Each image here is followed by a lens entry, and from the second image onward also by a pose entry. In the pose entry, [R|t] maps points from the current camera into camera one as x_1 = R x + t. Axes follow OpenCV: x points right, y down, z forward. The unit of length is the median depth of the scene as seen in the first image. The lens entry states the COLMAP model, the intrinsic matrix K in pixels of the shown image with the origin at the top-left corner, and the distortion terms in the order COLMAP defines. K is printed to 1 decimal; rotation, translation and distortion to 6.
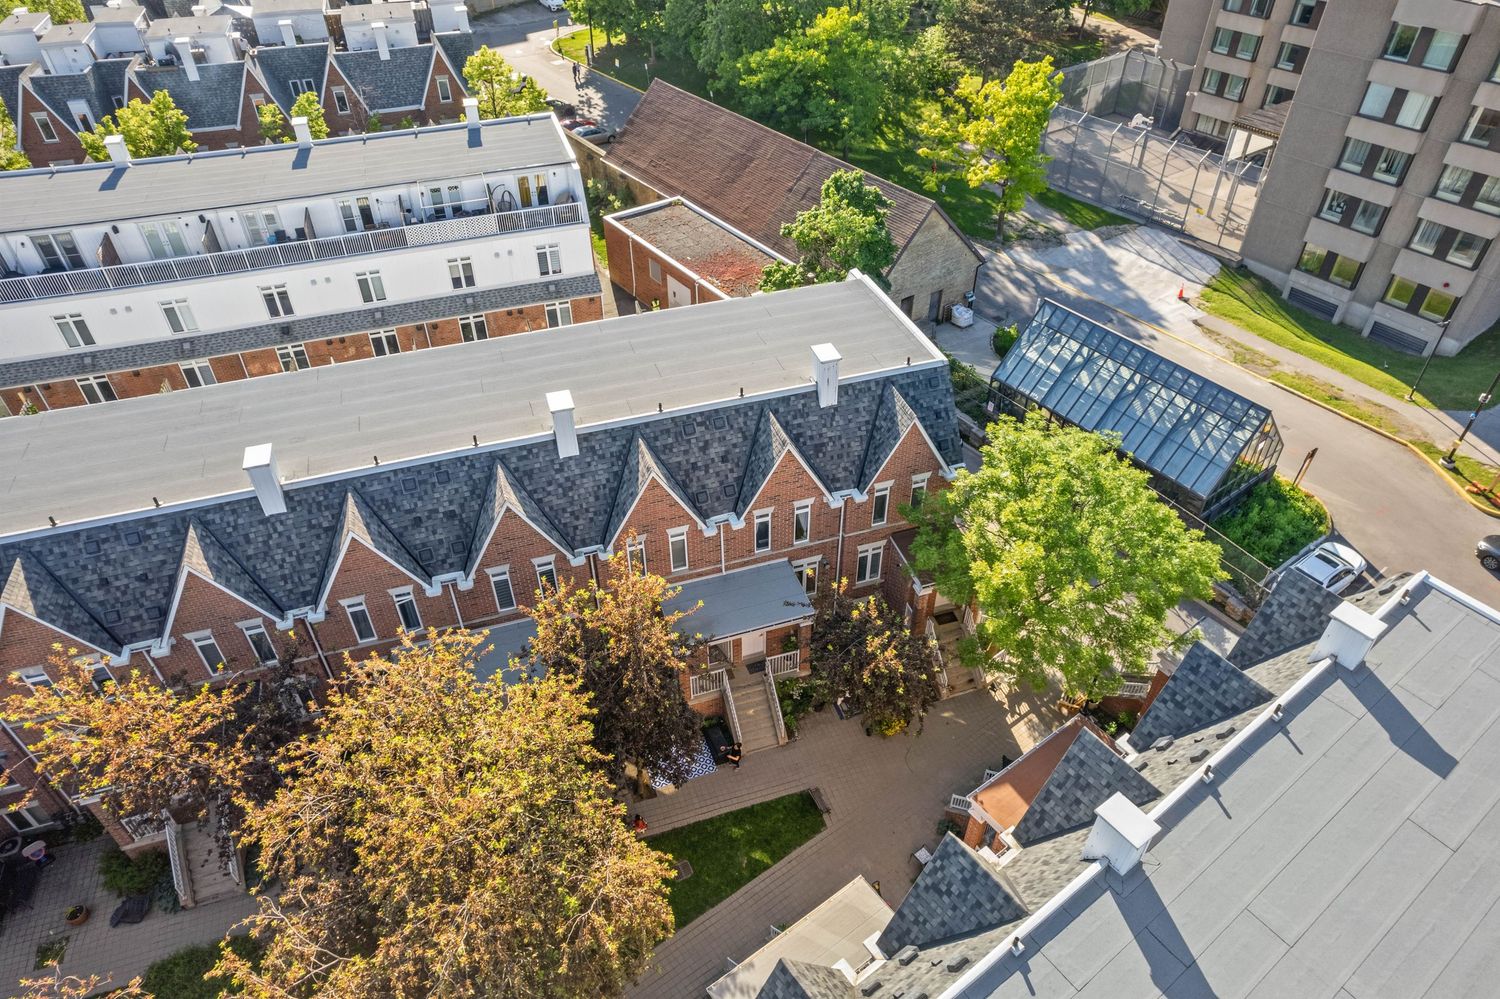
lens RADIAL K [[962.4, 0, 758.0], [0, 962.4, 500.1], [0, 0, 1]] dist [-0.077807, 0.075442]
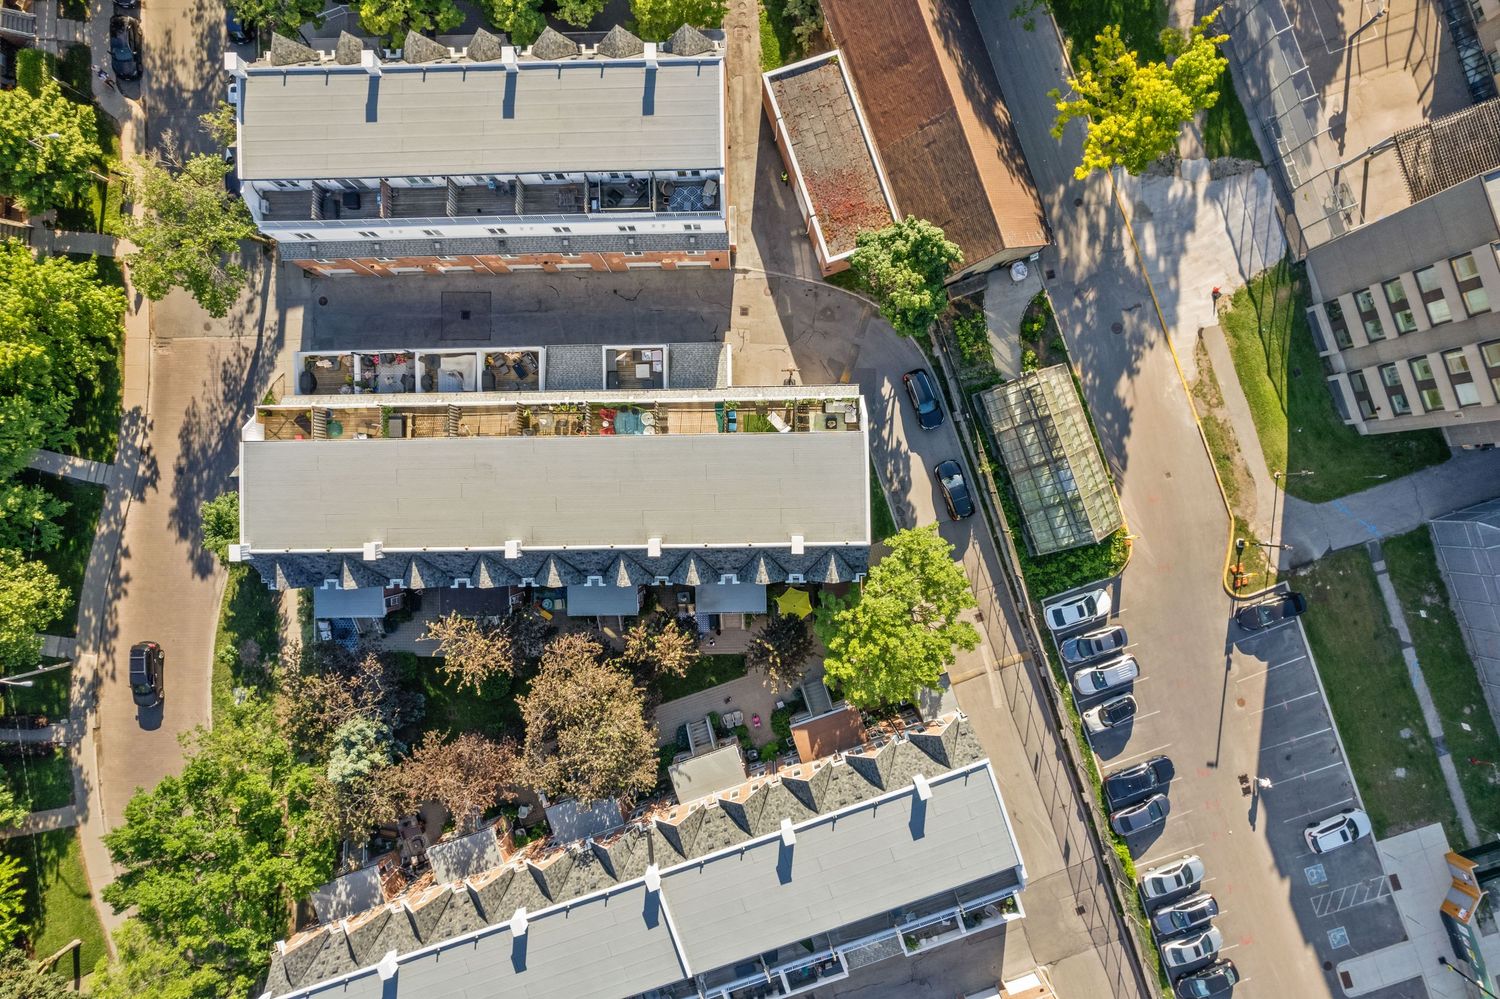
lens RADIAL K [[962.4, 0, 758.0], [0, 962.4, 500.1], [0, 0, 1]] dist [-0.077807, 0.075442]
pose [[0.952278, 0.305227, 0.001540, -0.031455], [-0.196116, 0.607981, 0.769349, -1.544028], [0.233890, -0.732936, 0.638827, -0.130833]]
